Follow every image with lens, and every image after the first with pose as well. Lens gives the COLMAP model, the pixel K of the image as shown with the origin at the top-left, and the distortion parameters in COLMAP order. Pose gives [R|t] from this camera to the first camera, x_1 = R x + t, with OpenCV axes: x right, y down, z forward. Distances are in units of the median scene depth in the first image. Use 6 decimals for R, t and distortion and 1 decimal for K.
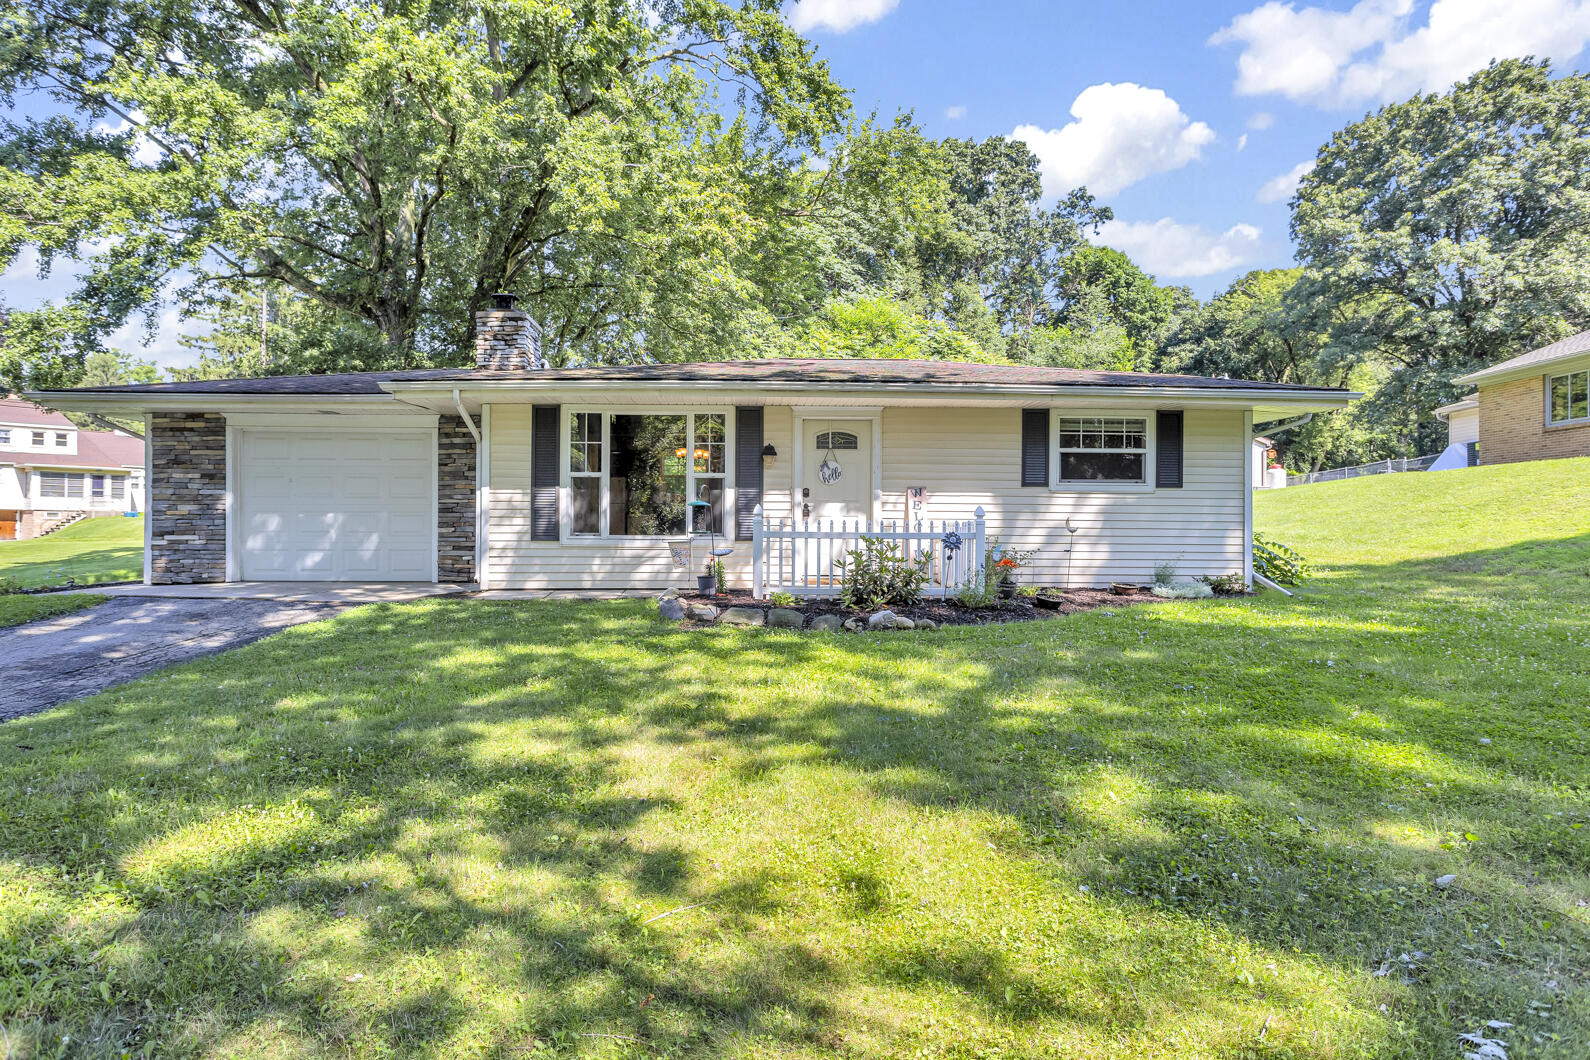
lens RADIAL K [[965.7, 0, 781.2], [0, 965.7, 520.6], [0, 0, 1]] dist [-0.005005, -0.002913]
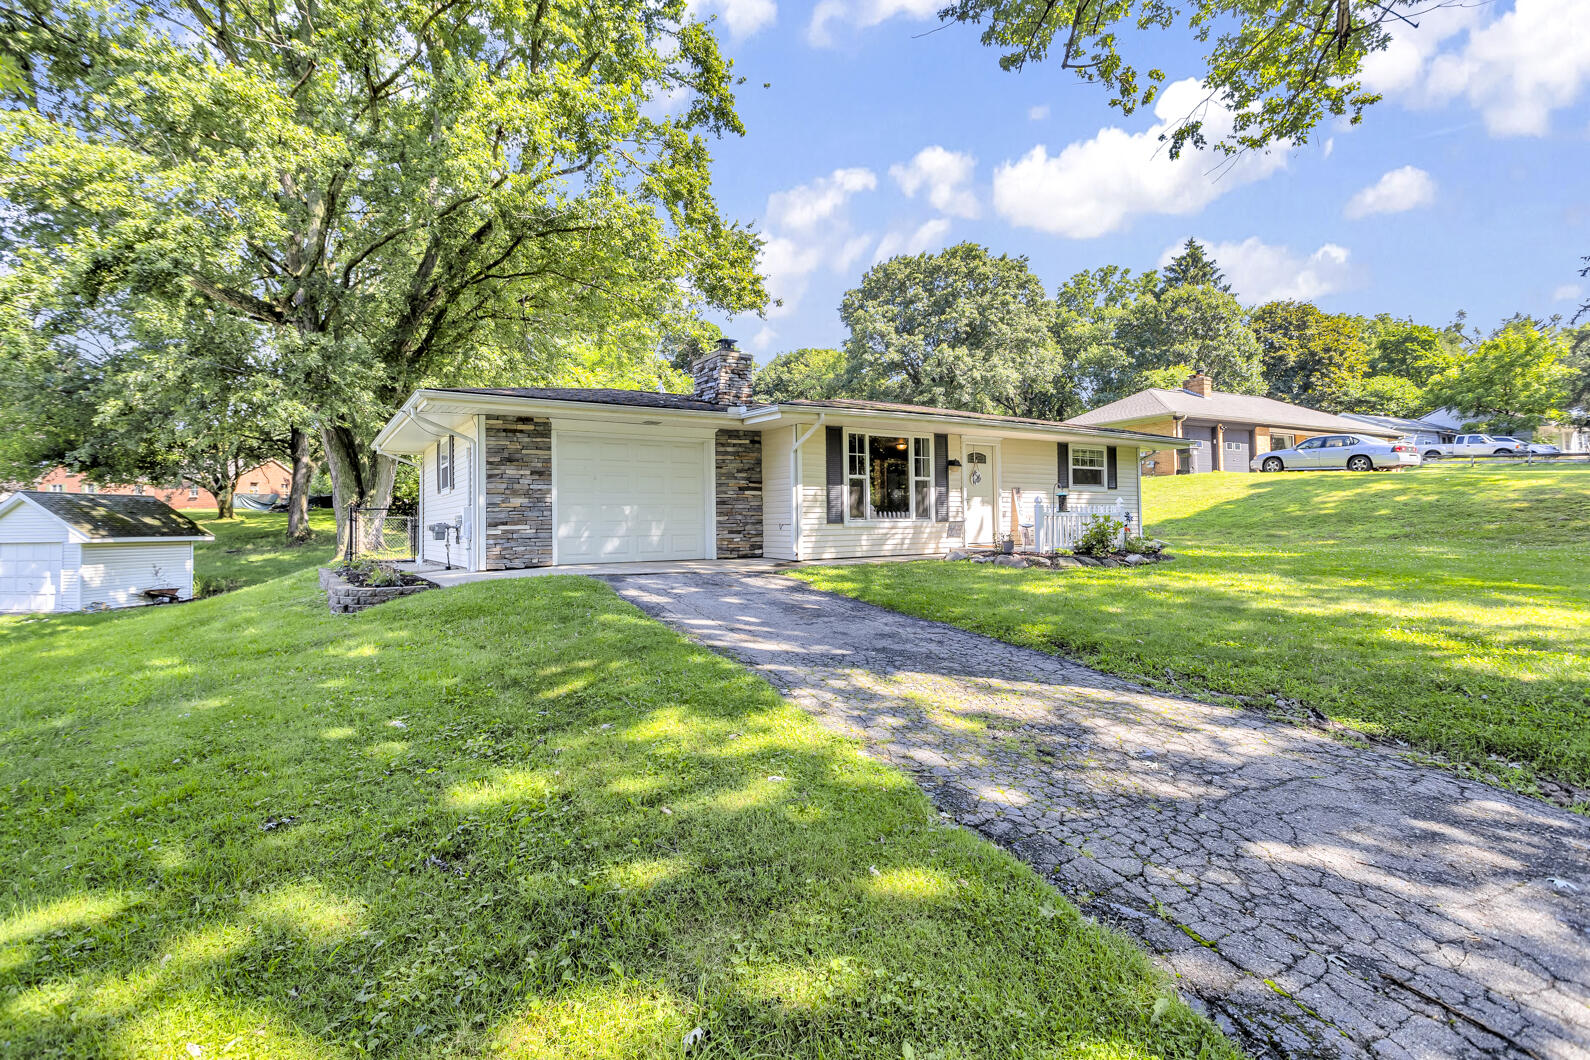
lens RADIAL K [[766.9, 0, 787.3], [0, 766.9, 498.9], [0, 0, 1]] dist [-0.001010, -0.000139]
pose [[0.857659, 0.001352, 0.514217, -0.799267], [0.014737, 0.999521, -0.027208, 0.013069], [-0.514008, 0.030913, 0.857228, 0.075701]]
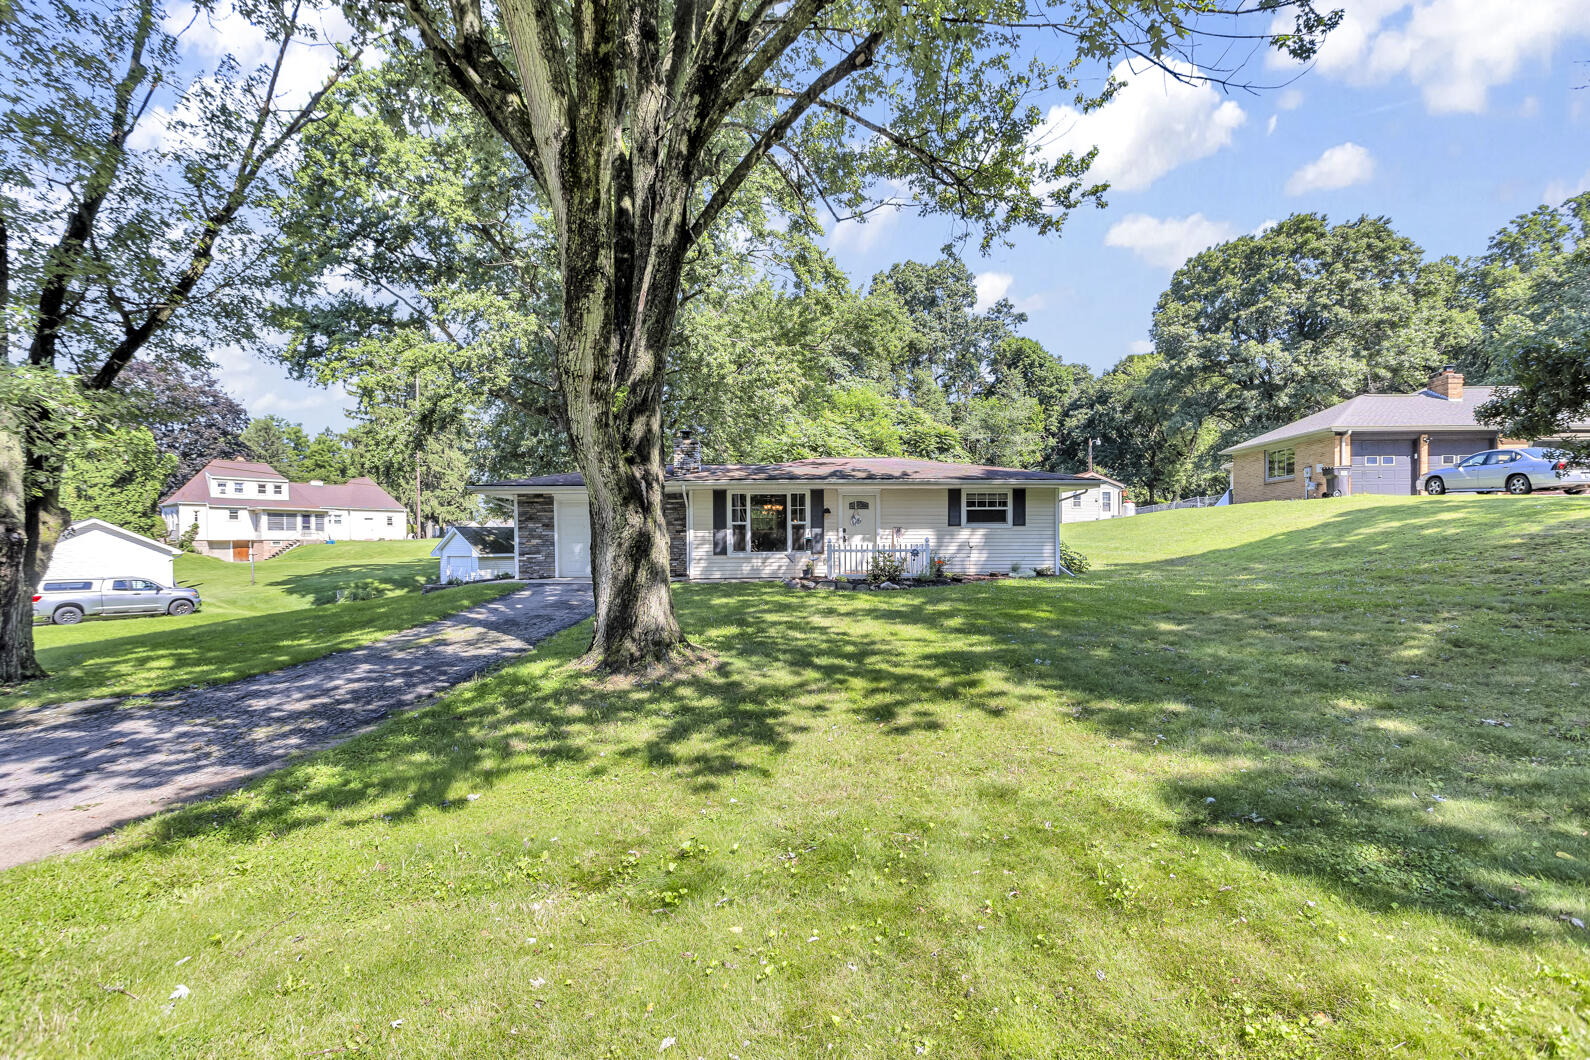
lens RADIAL K [[766.9, 0, 784.1], [0, 766.9, 571.7], [0, 0, 1]] dist [-0.001010, -0.000139]
pose [[0.999889, -0.012361, 0.008339, -0.110414], [0.012003, 0.999060, 0.041660, -0.009863], [-0.008846, -0.041555, 0.999097, -0.604294]]
